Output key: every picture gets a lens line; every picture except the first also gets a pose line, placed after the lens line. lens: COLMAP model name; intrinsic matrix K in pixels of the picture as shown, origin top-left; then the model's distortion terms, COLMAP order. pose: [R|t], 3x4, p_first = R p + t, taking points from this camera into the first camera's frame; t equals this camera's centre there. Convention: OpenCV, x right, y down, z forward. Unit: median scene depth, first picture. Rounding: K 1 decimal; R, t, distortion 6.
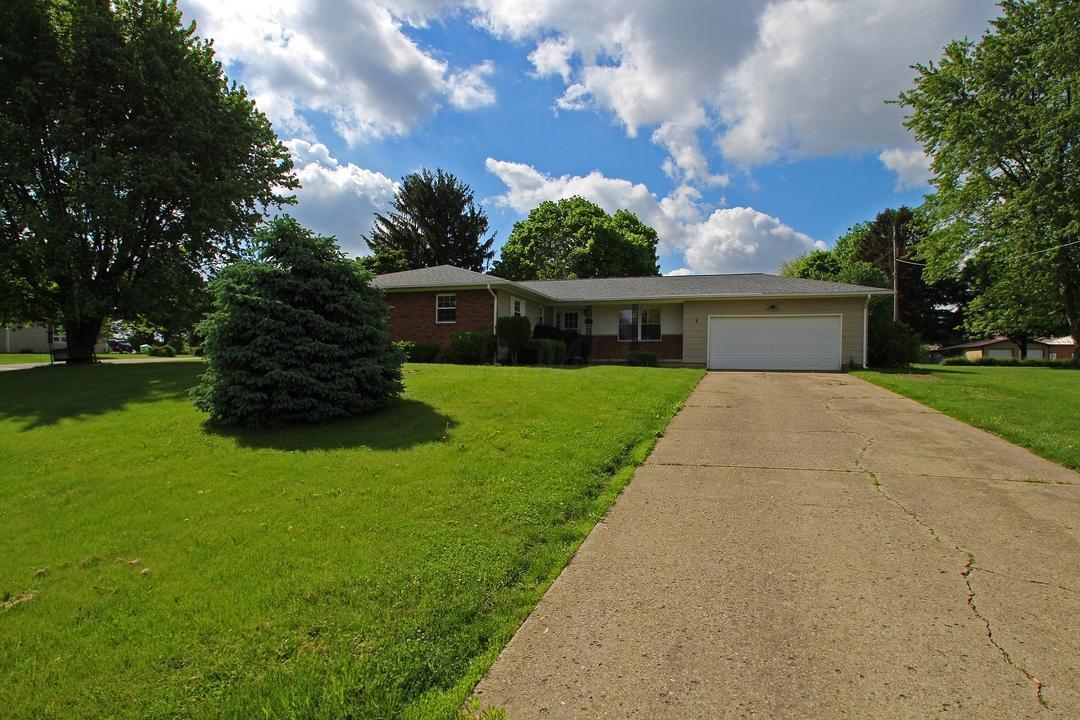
lens RADIAL K [[607.6, 0, 538.9], [0, 607.6, 355.6], [0, 0, 1]] dist [-0.008793, -0.003706]
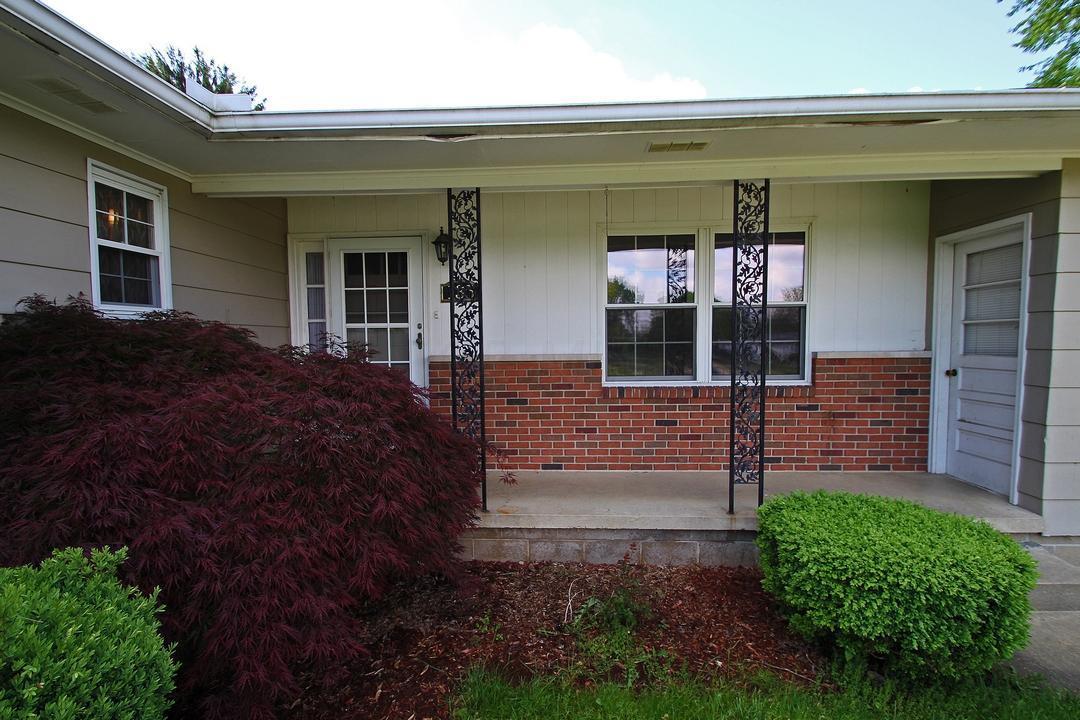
lens RADIAL K [[496.9, 0, 540.5], [0, 496.9, 368.7], [0, 0, 1]] dist [0.010535, -0.010906]
pose [[0.965228, -0.033446, 0.259261, 0.048206], [0.013010, 0.996699, 0.080142, -0.032949], [-0.261085, -0.073983, 0.962477, 0.630844]]
